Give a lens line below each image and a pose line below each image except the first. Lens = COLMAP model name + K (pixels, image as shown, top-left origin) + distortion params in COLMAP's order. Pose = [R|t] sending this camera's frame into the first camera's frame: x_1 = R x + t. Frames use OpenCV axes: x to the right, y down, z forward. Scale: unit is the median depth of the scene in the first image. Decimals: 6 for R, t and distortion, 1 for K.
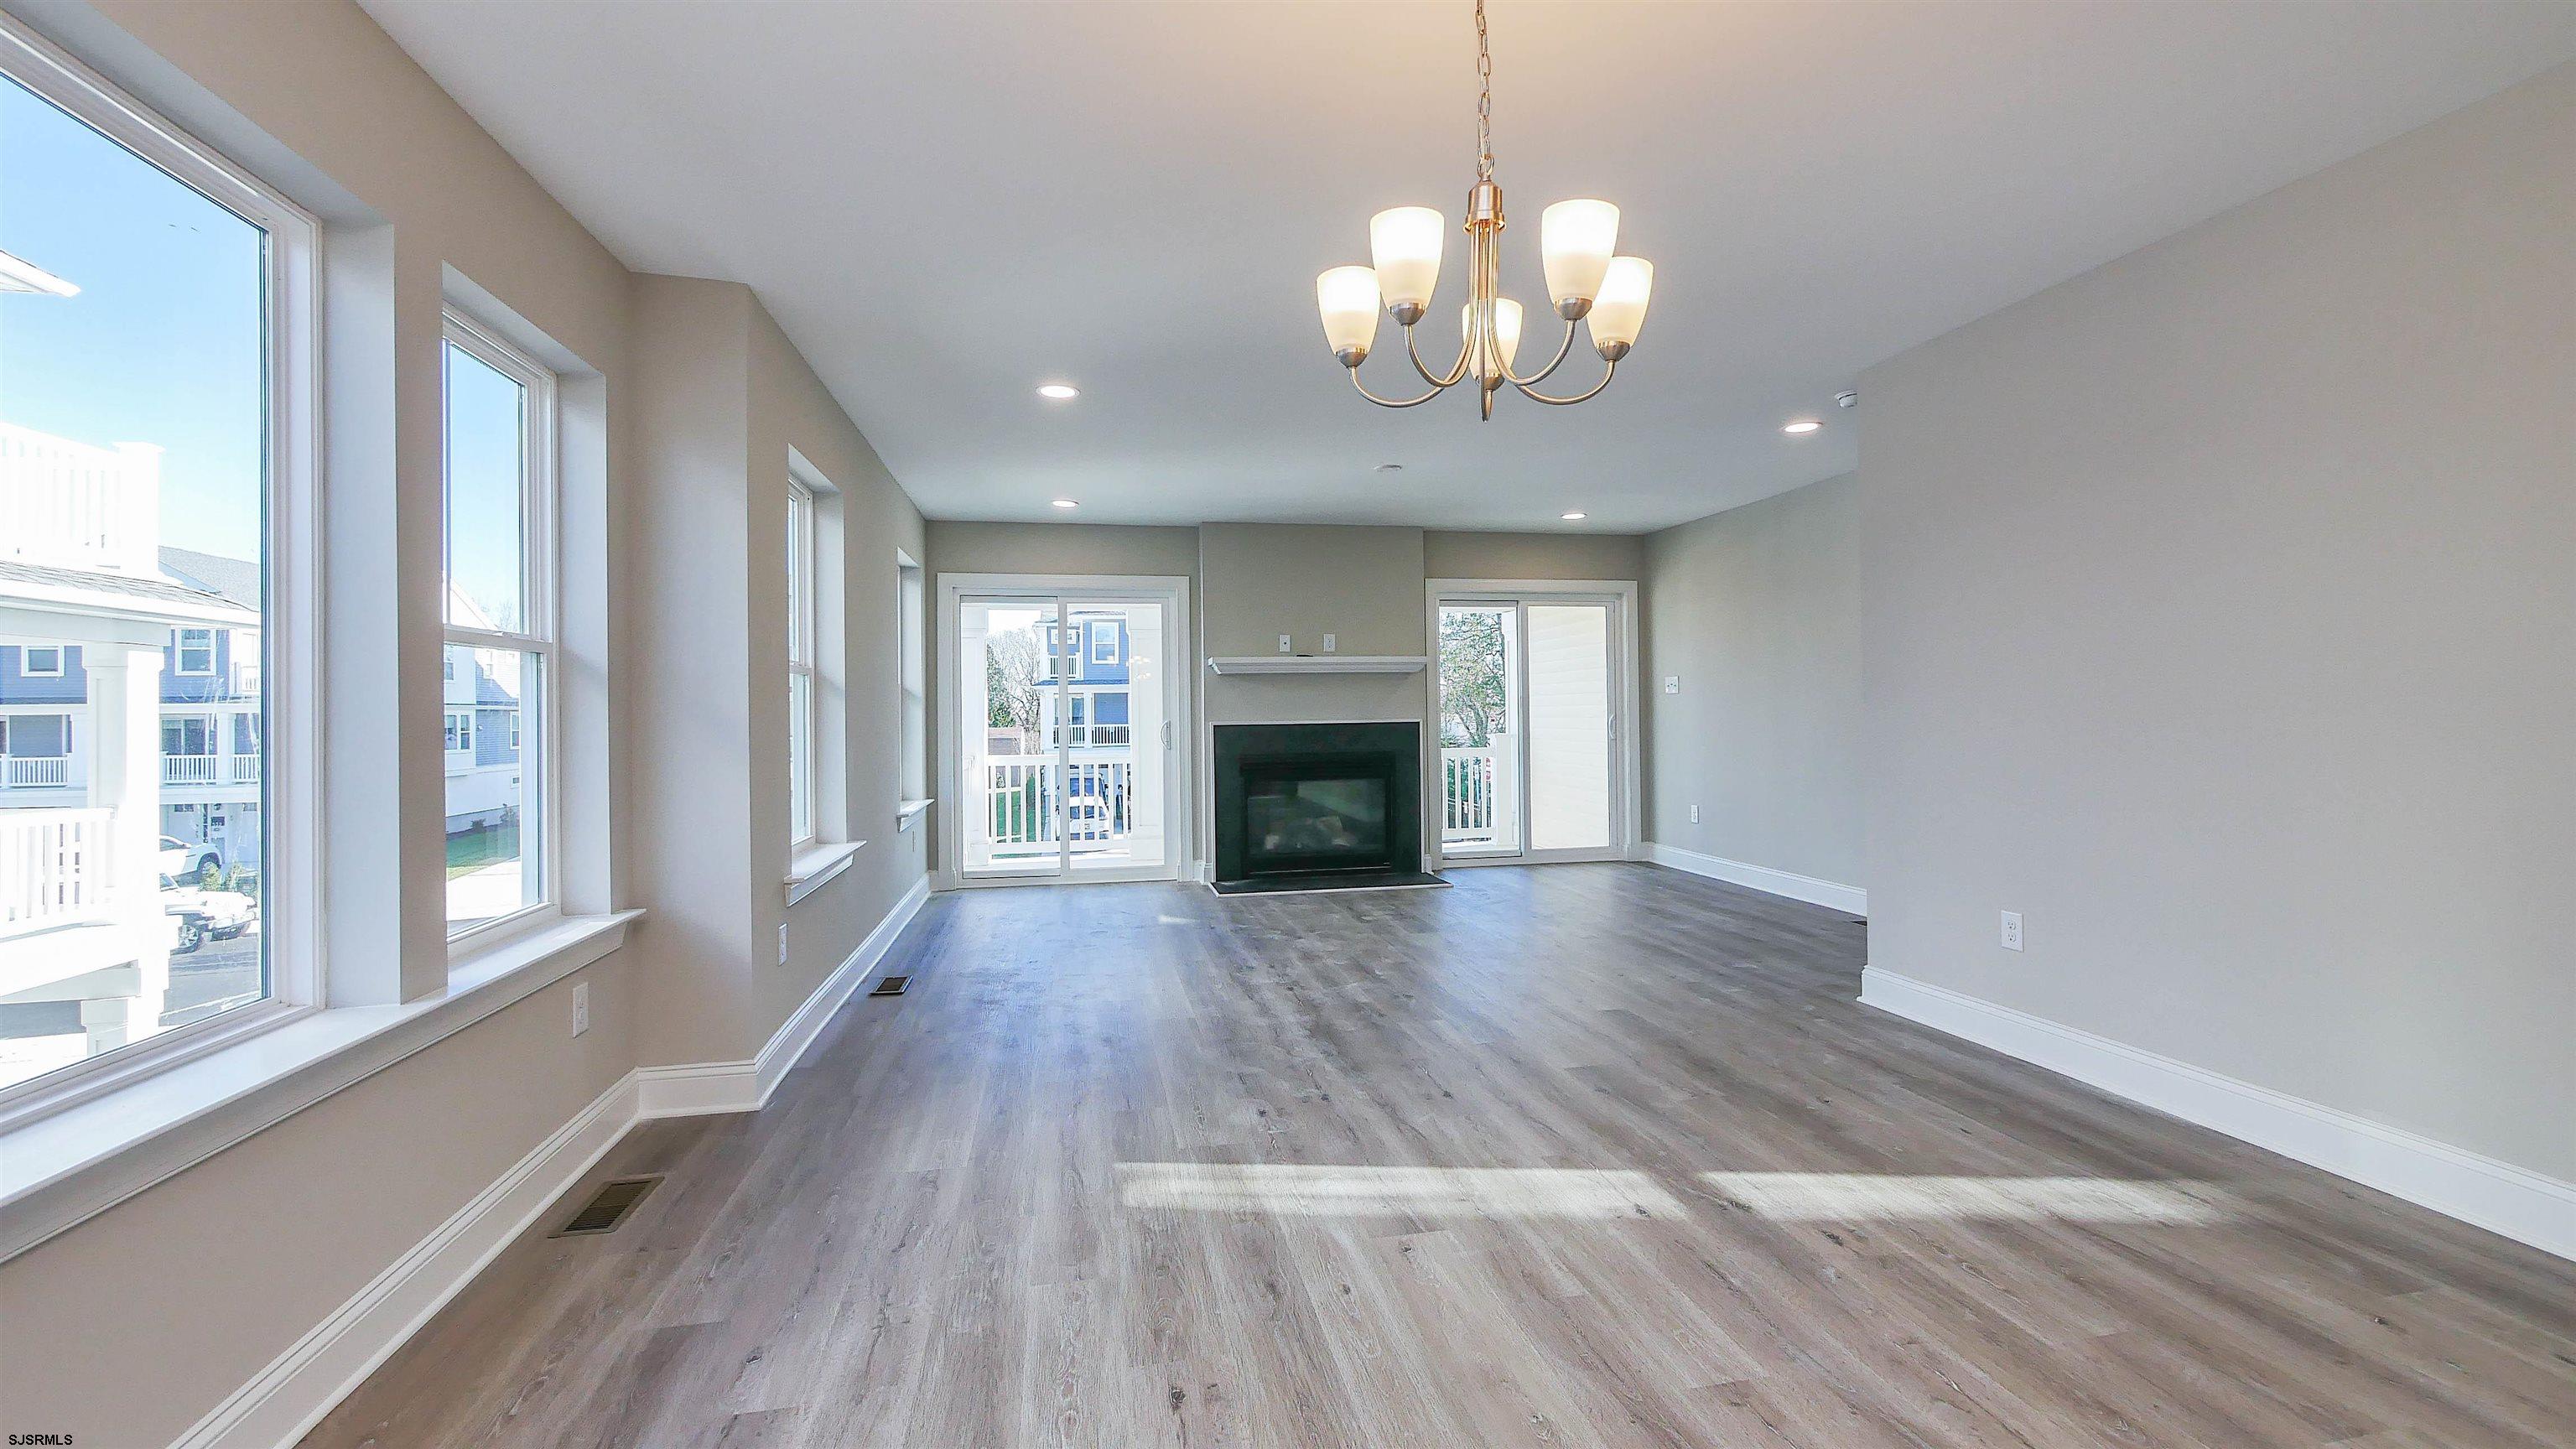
lens RADIAL K [[1061.6, 0, 1285.1], [0, 1061.6, 704.1], [0, 0, 1]] dist [-0.006438, -0.000238]
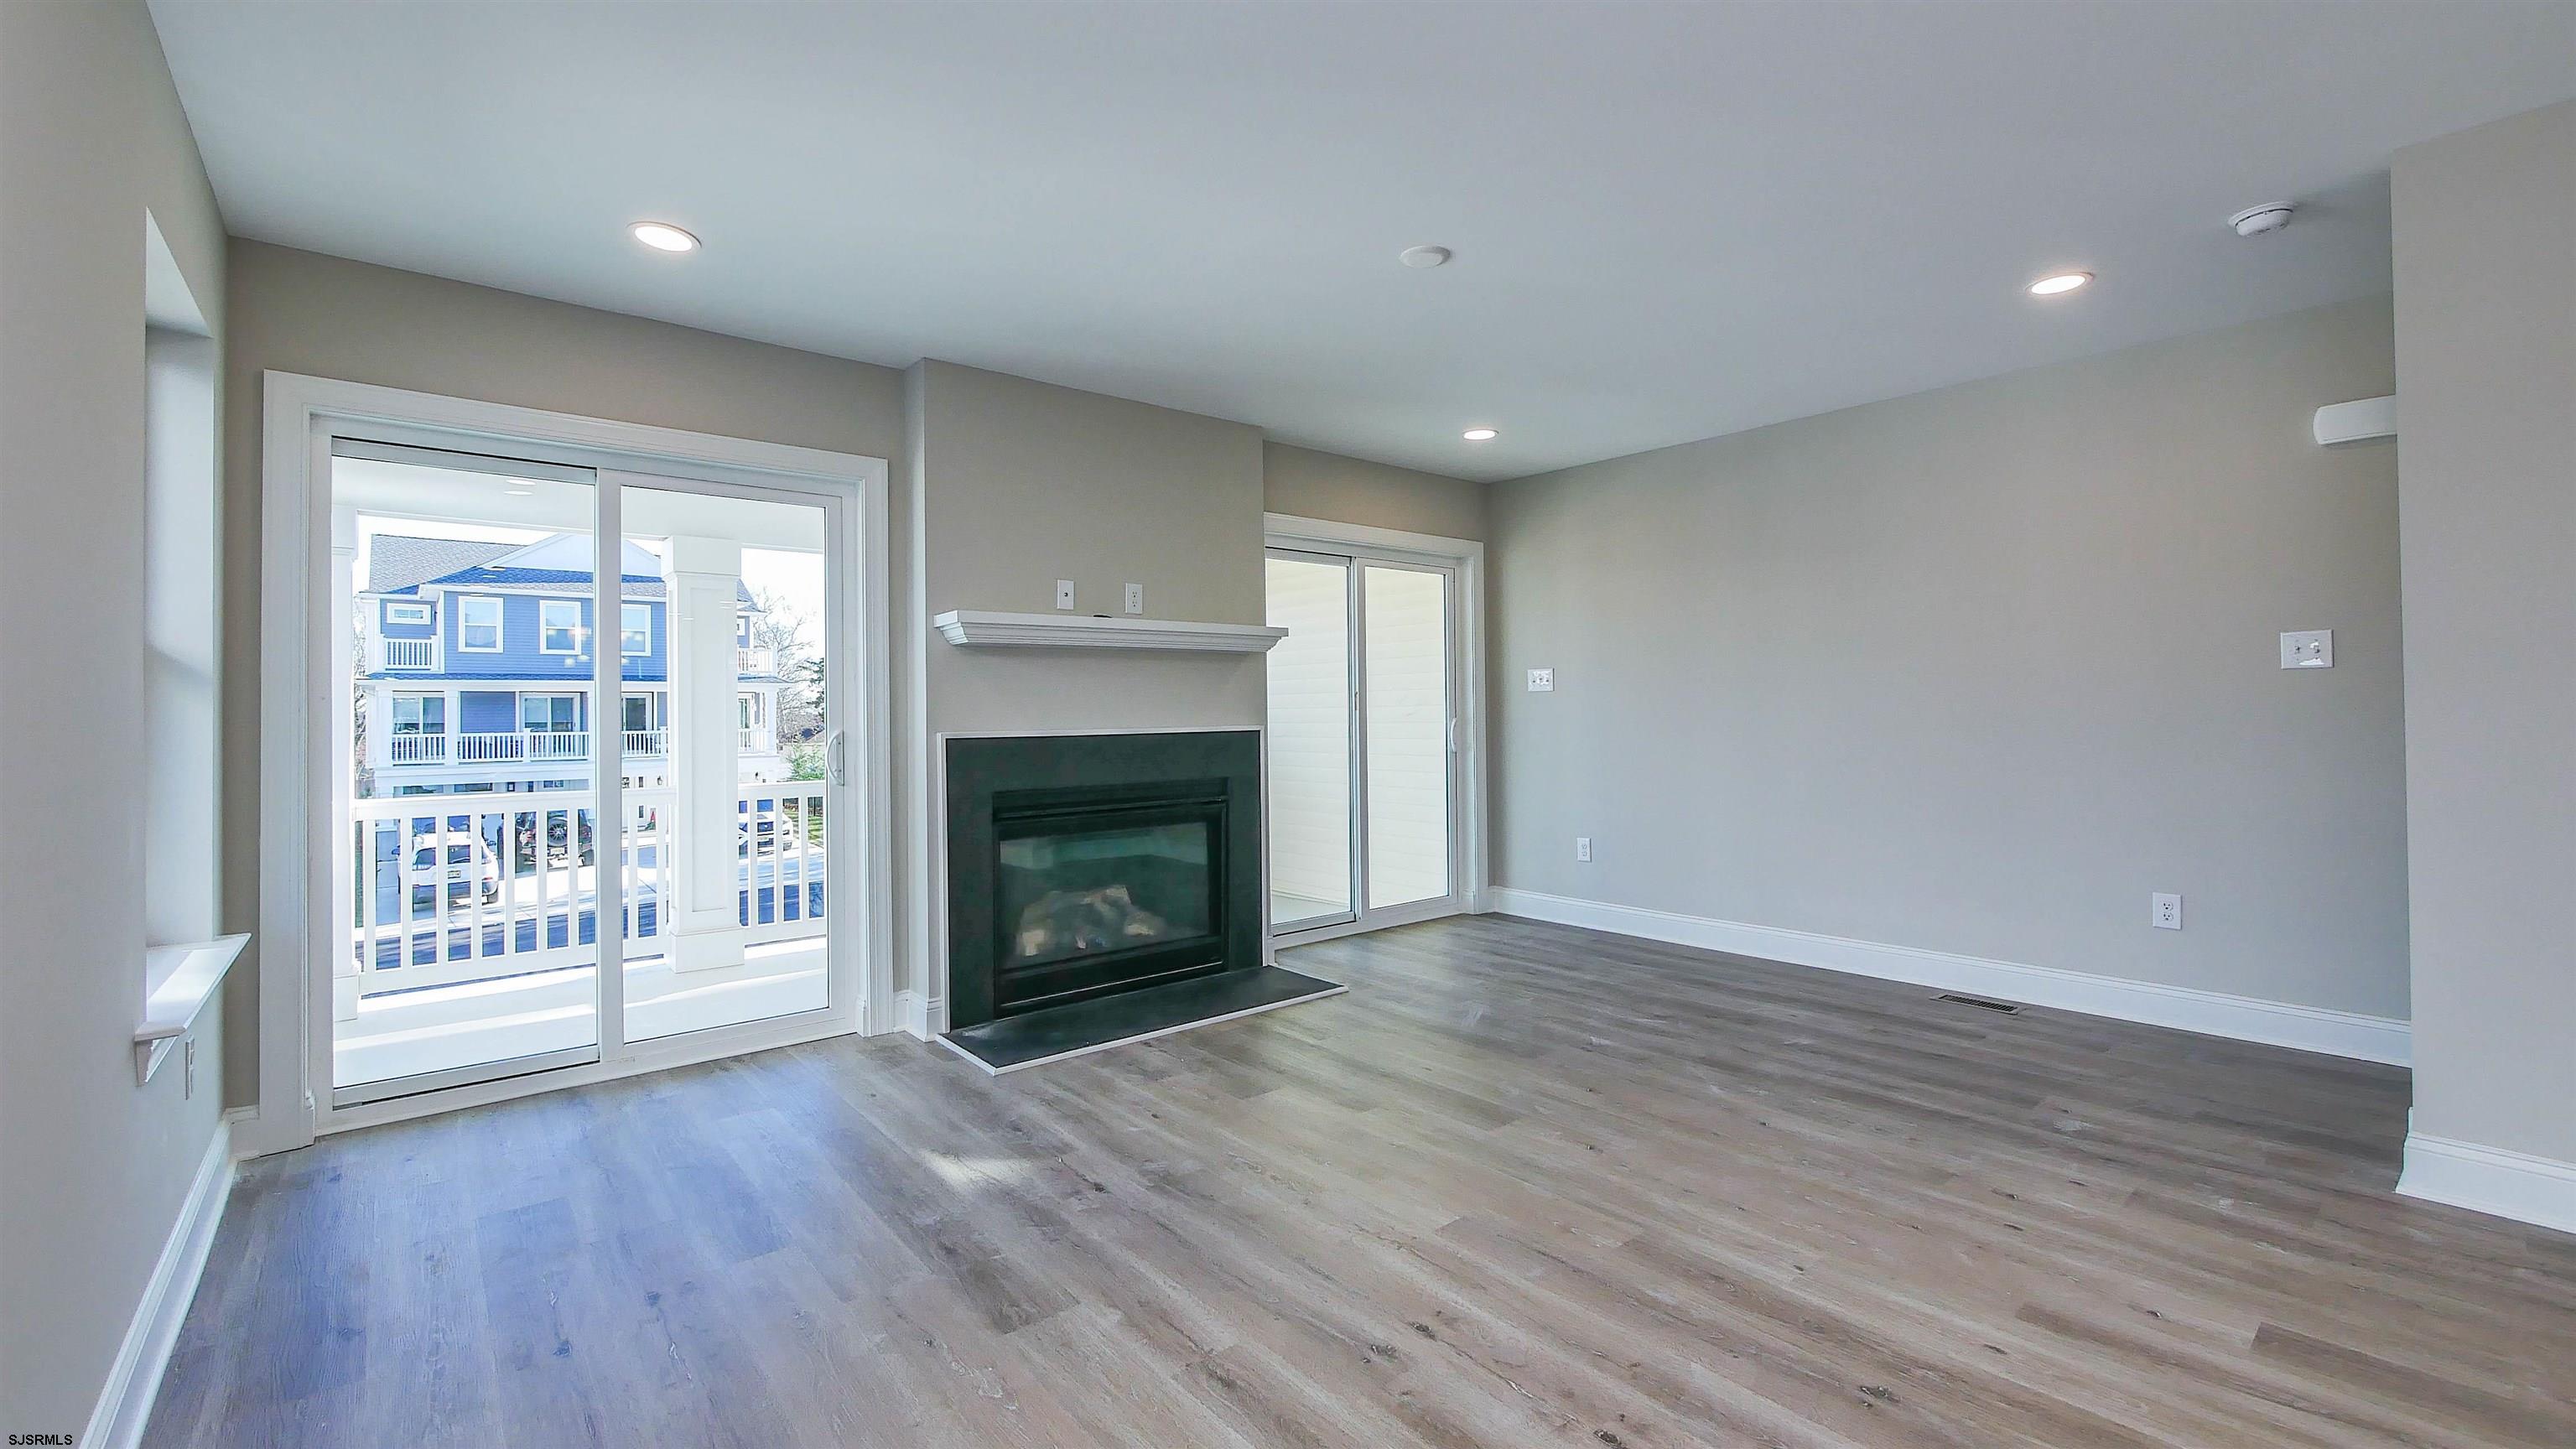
lens RADIAL K [[1061.6, 0, 1285.1], [0, 1061.6, 704.1], [0, 0, 1]] dist [-0.006438, -0.000238]
pose [[0.877389, 0.006385, 0.479738, -0.167417], [-0.003991, 0.999974, -0.006010, 0.004836], [-0.479763, 0.003359, 0.877391, 0.432734]]
